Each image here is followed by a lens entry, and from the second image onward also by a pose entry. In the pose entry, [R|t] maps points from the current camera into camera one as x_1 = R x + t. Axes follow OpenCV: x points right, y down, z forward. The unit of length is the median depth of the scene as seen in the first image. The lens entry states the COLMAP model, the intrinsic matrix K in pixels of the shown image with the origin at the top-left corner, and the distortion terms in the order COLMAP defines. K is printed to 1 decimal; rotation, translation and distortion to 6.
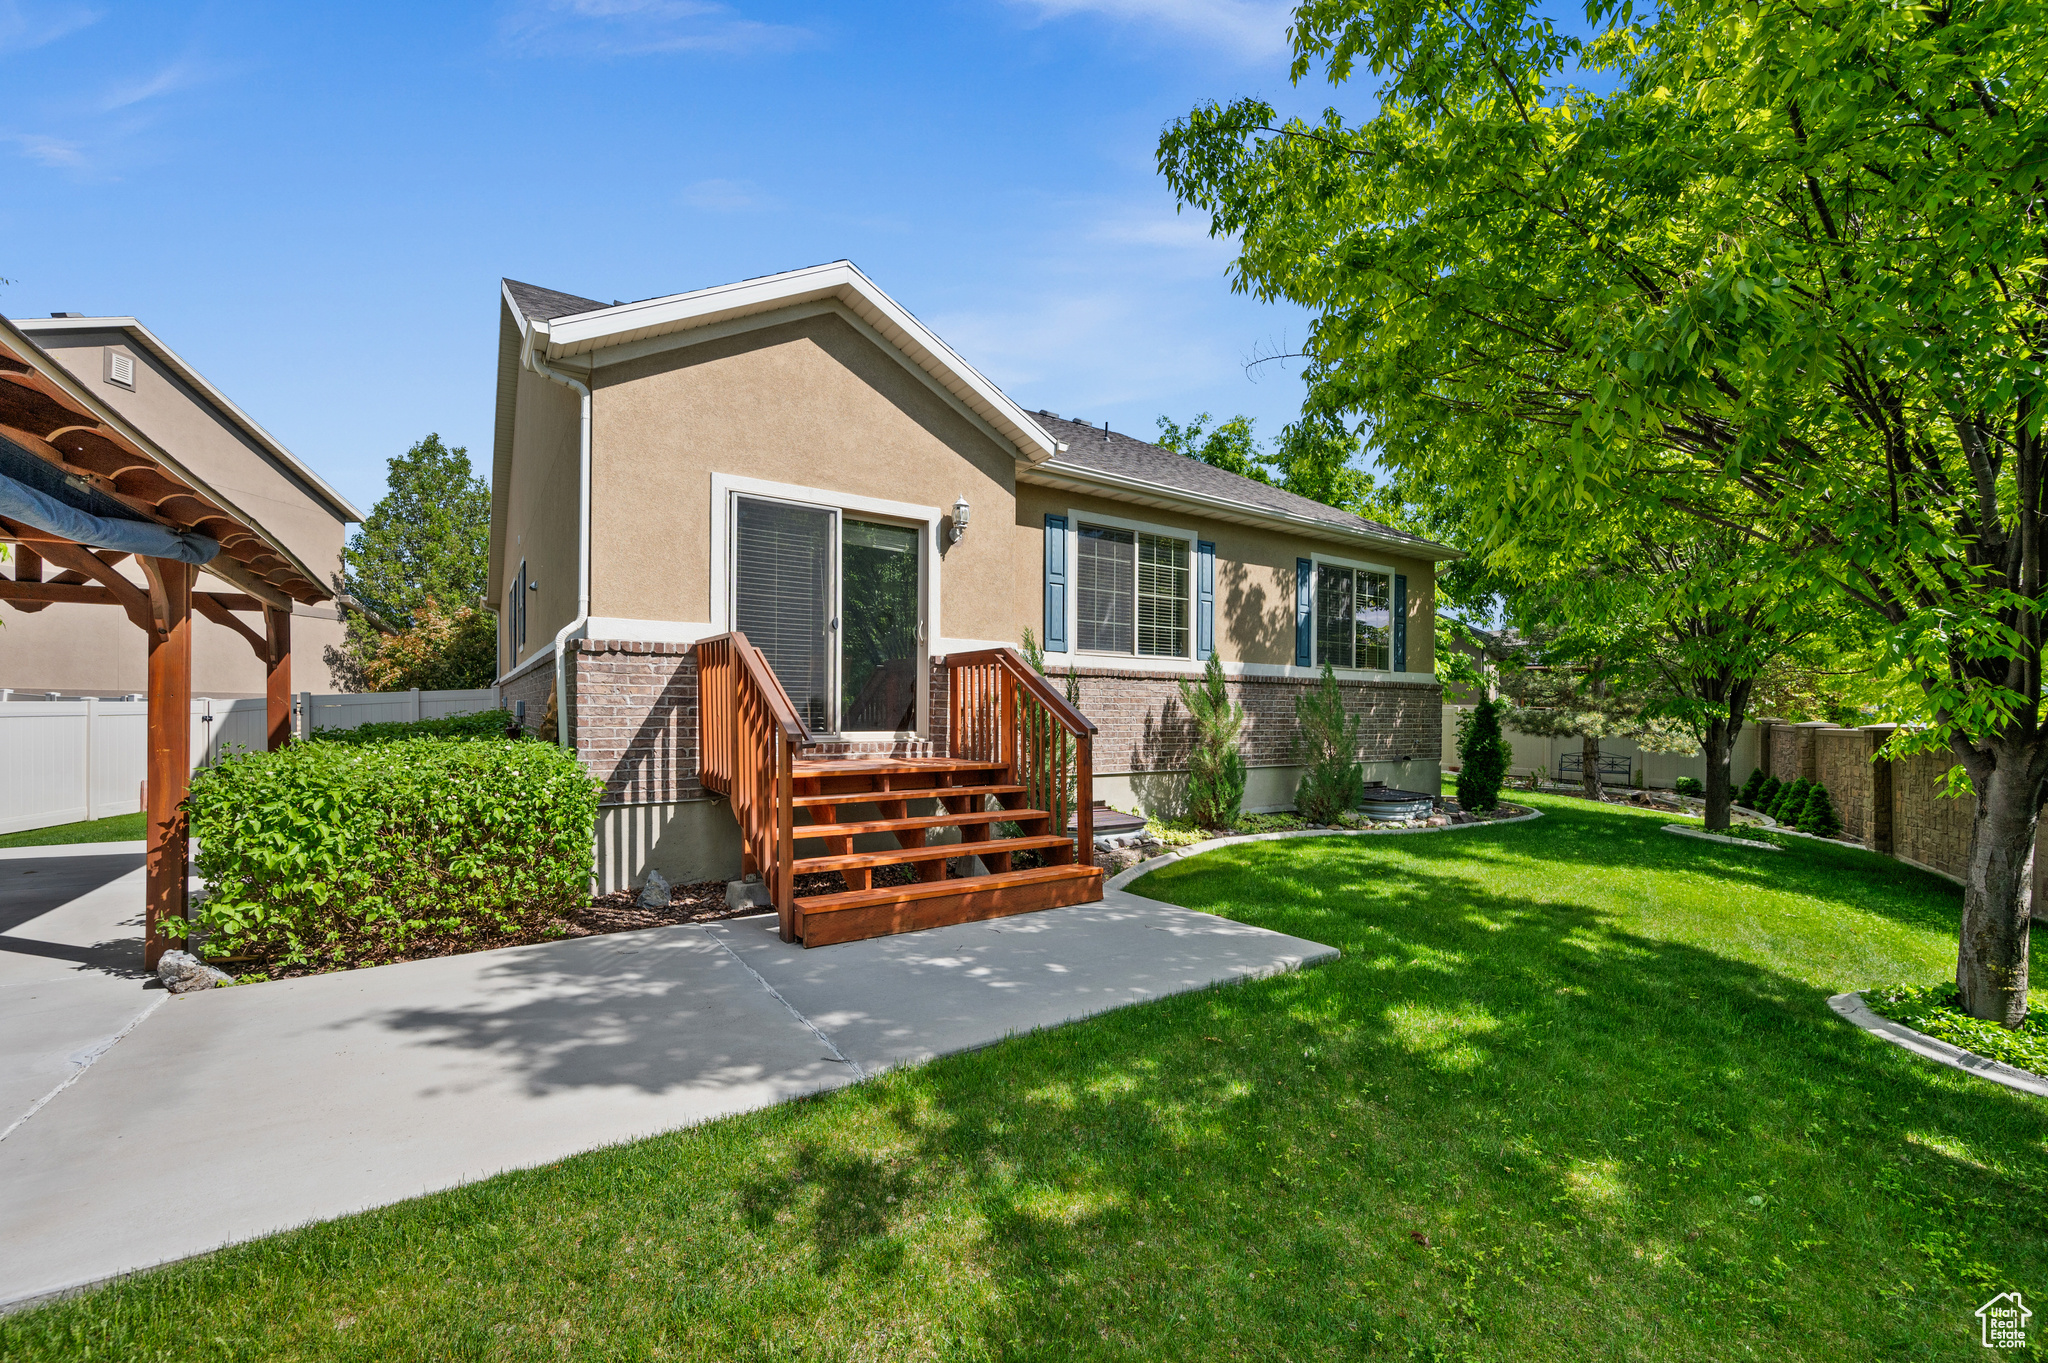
lens RADIAL K [[813.5, 0, 1022.0], [0, 813.5, 712.0], [0, 0, 1]] dist [-0.005323, 0.000534]
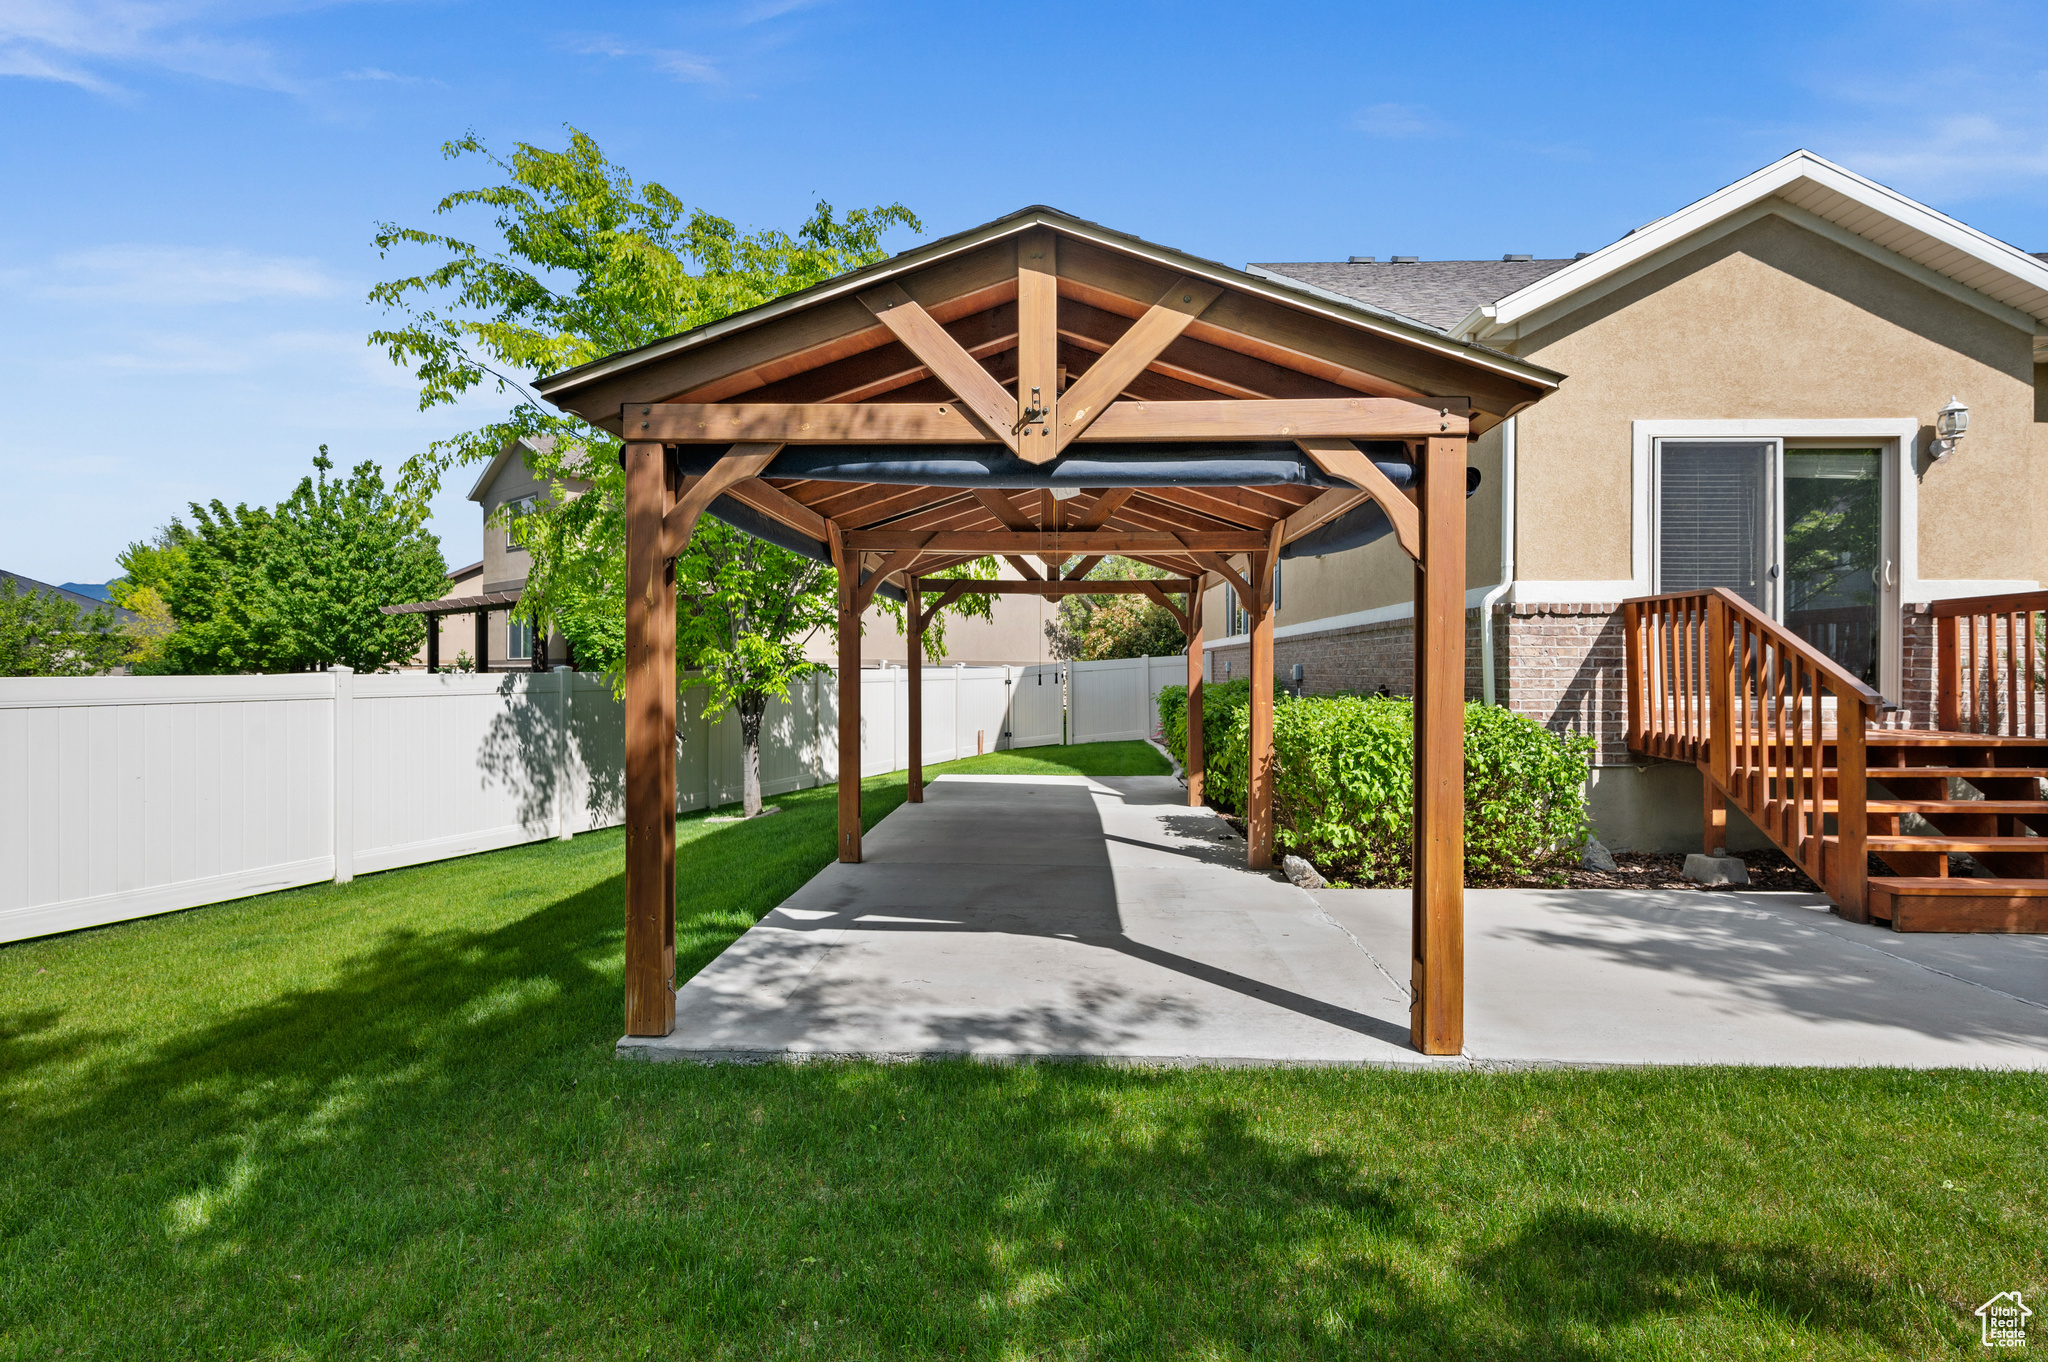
lens RADIAL K [[929.1, 0, 1035.4], [0, 929.1, 673.3], [0, 0, 1]] dist [-0.002046, -0.000489]
pose [[0.808171, -0.004237, -0.588932, -0.271378], [0.001866, 0.999988, -0.004634, 0.002921], [0.588945, 0.002647, 0.808169, -0.250610]]
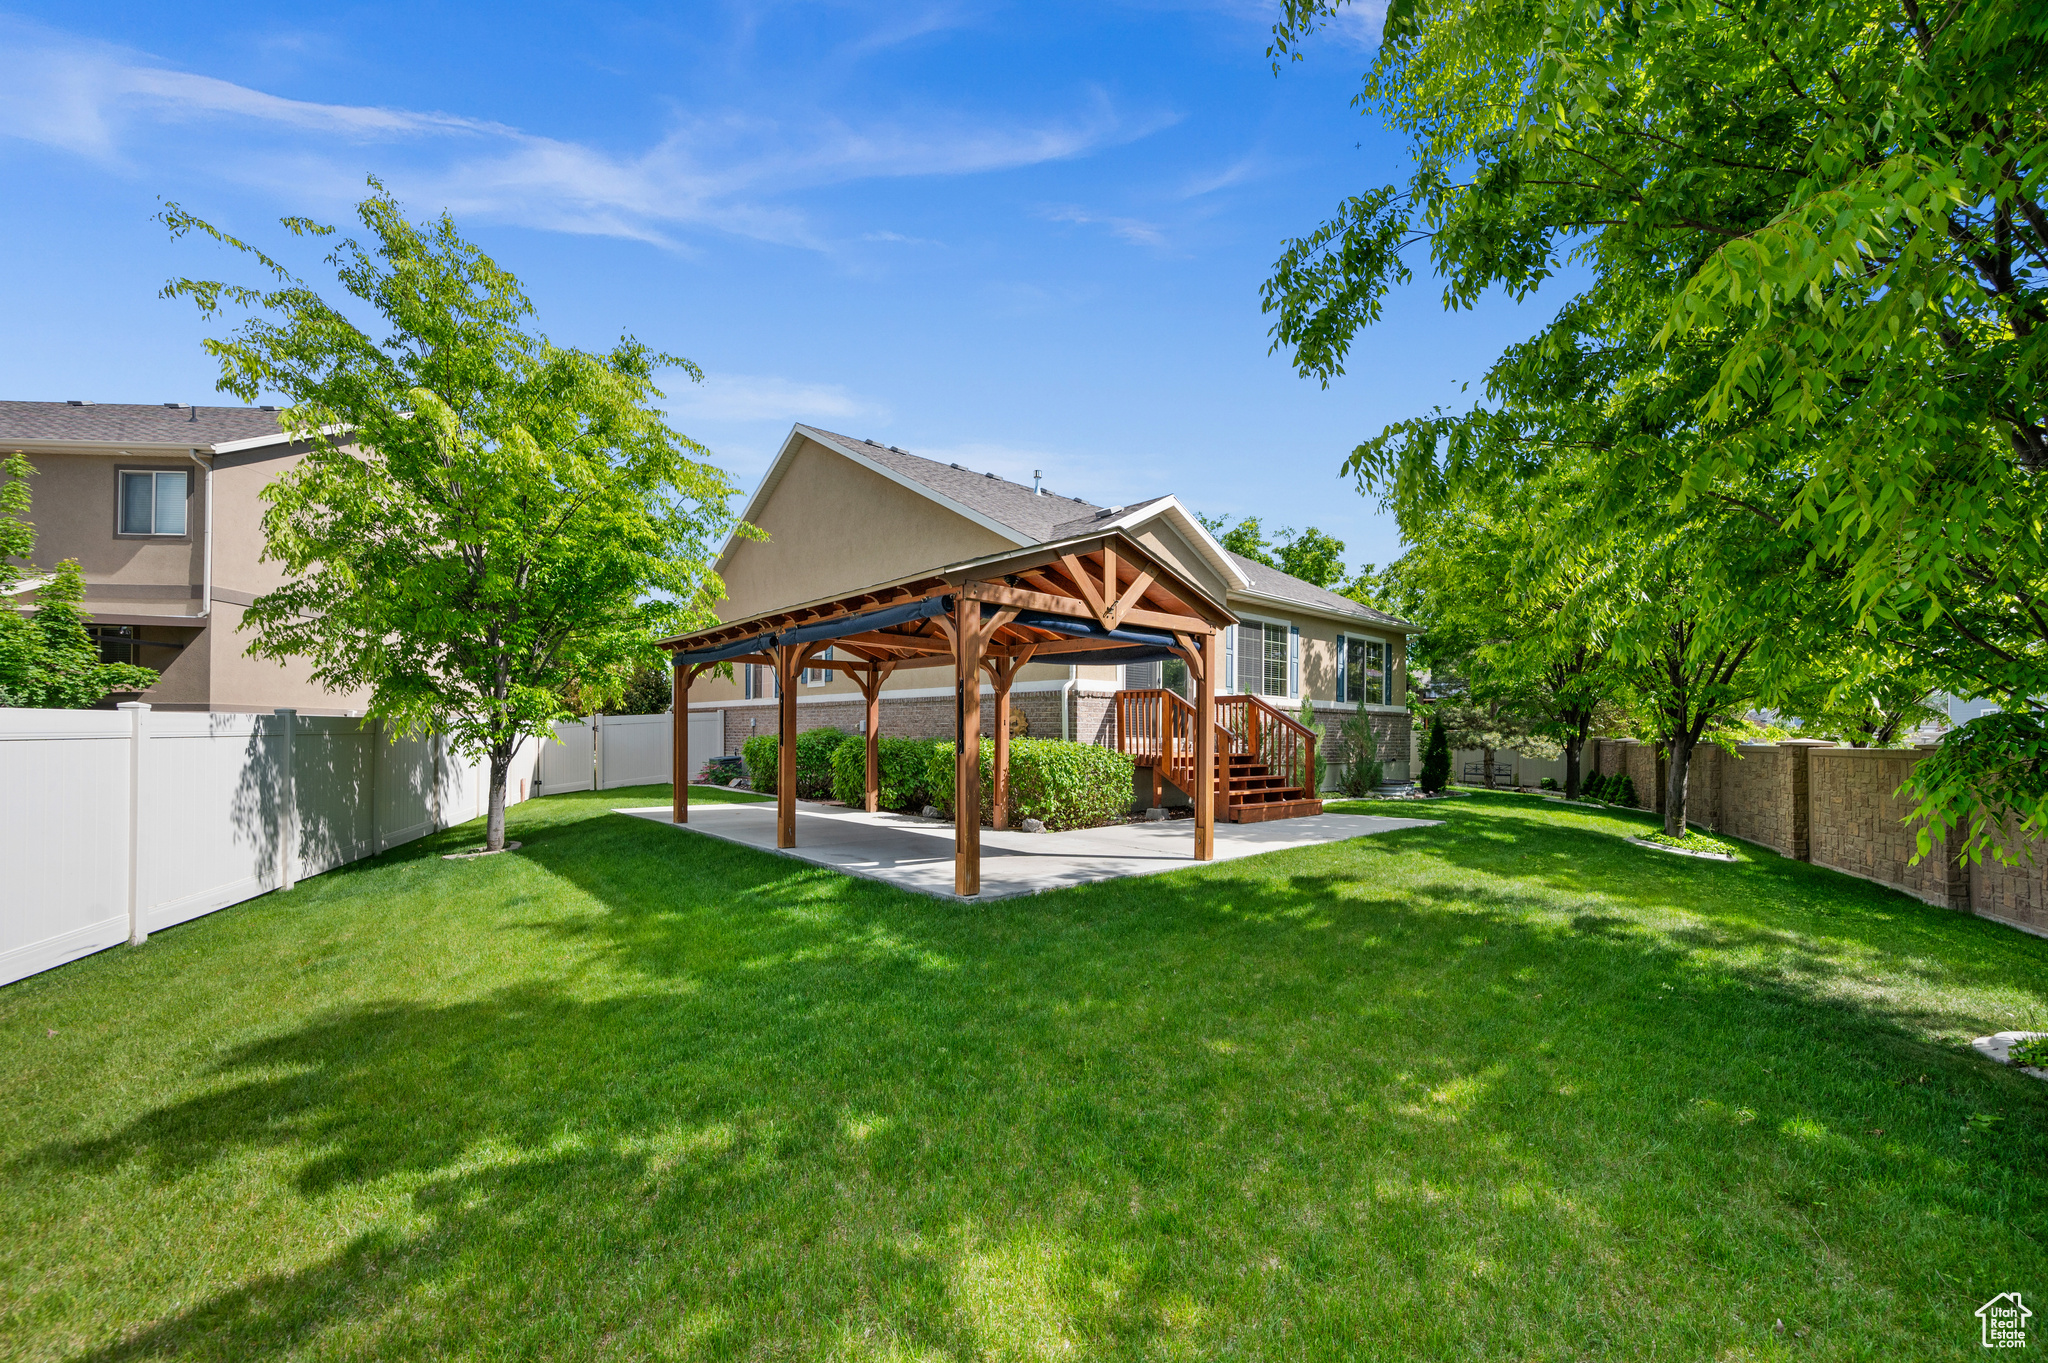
lens RADIAL K [[813.5, 0, 1025.8], [0, 813.5, 737.6], [0, 0, 1]] dist [-0.005323, 0.000534]
pose [[0.991351, 0.001481, 0.131227, -0.754820], [-0.001589, 0.999998, 0.000717, 0.022636], [-0.131226, -0.000919, 0.991352, -0.806018]]
